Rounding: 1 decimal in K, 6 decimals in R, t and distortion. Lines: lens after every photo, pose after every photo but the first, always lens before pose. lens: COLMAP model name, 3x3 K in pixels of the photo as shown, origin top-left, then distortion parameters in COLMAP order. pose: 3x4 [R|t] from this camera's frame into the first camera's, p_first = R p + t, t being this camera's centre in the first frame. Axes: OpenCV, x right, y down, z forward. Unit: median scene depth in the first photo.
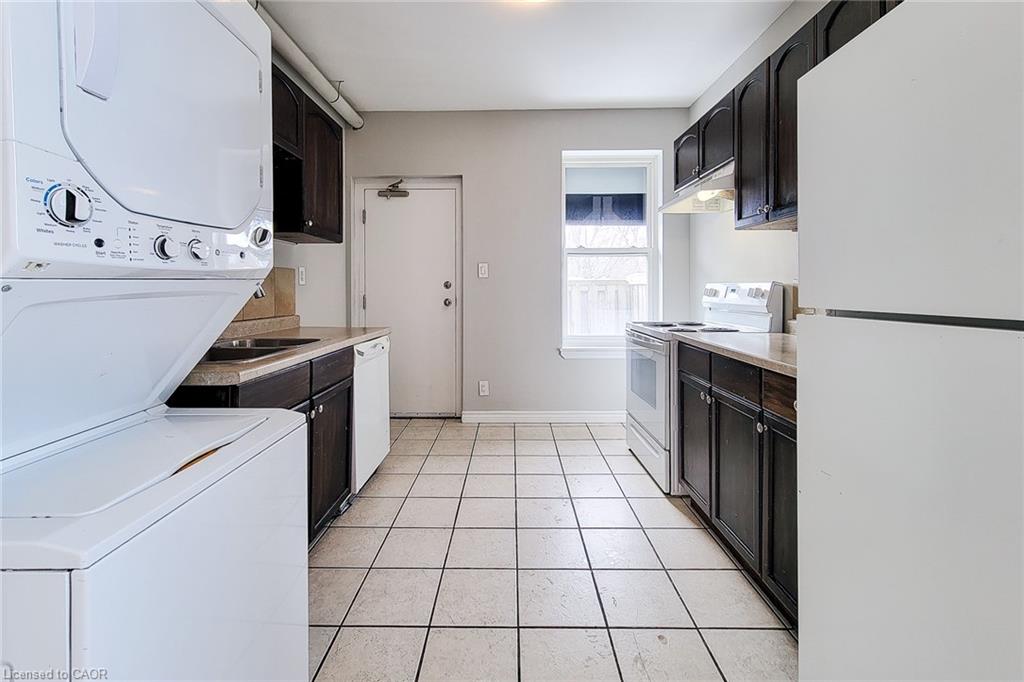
lens RADIAL K [[427.0, 0, 511.1], [0, 427.0, 295.9], [0, 0, 1]] dist [0.001161, 0.000030]
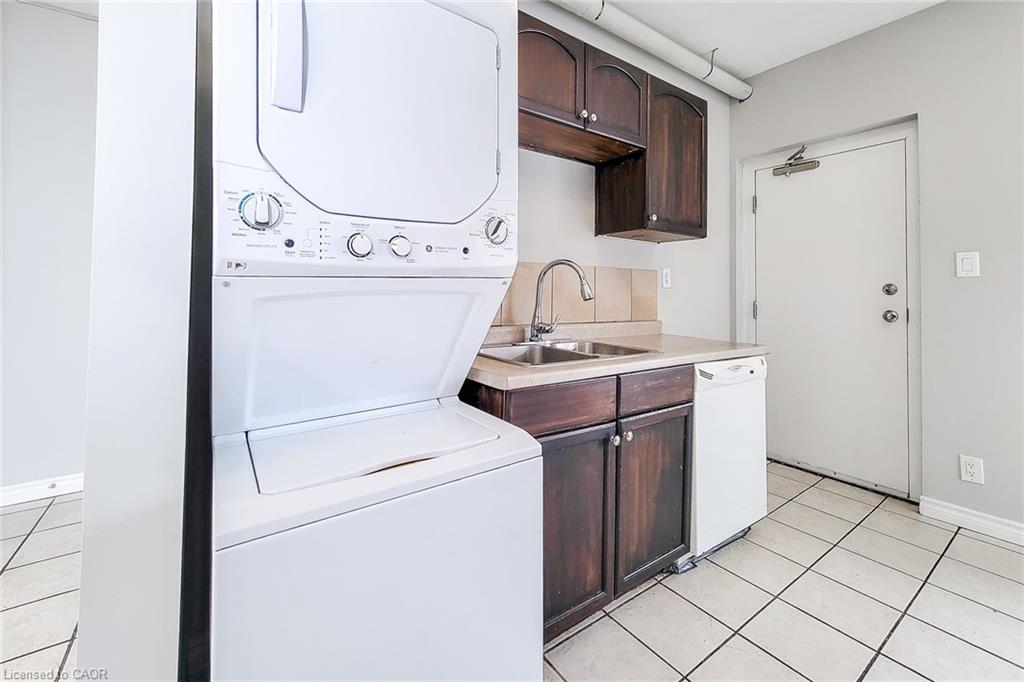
lens RADIAL K [[426.7, 0, 509.3], [0, 426.7, 283.2], [0, 0, 1]] dist [-0.000696, -0.000230]
pose [[0.578129, -0.006858, -0.815916, 0.083615], [-0.026897, 0.999261, -0.027458, -0.002409], [0.815502, 0.037820, 0.577518, 0.280455]]
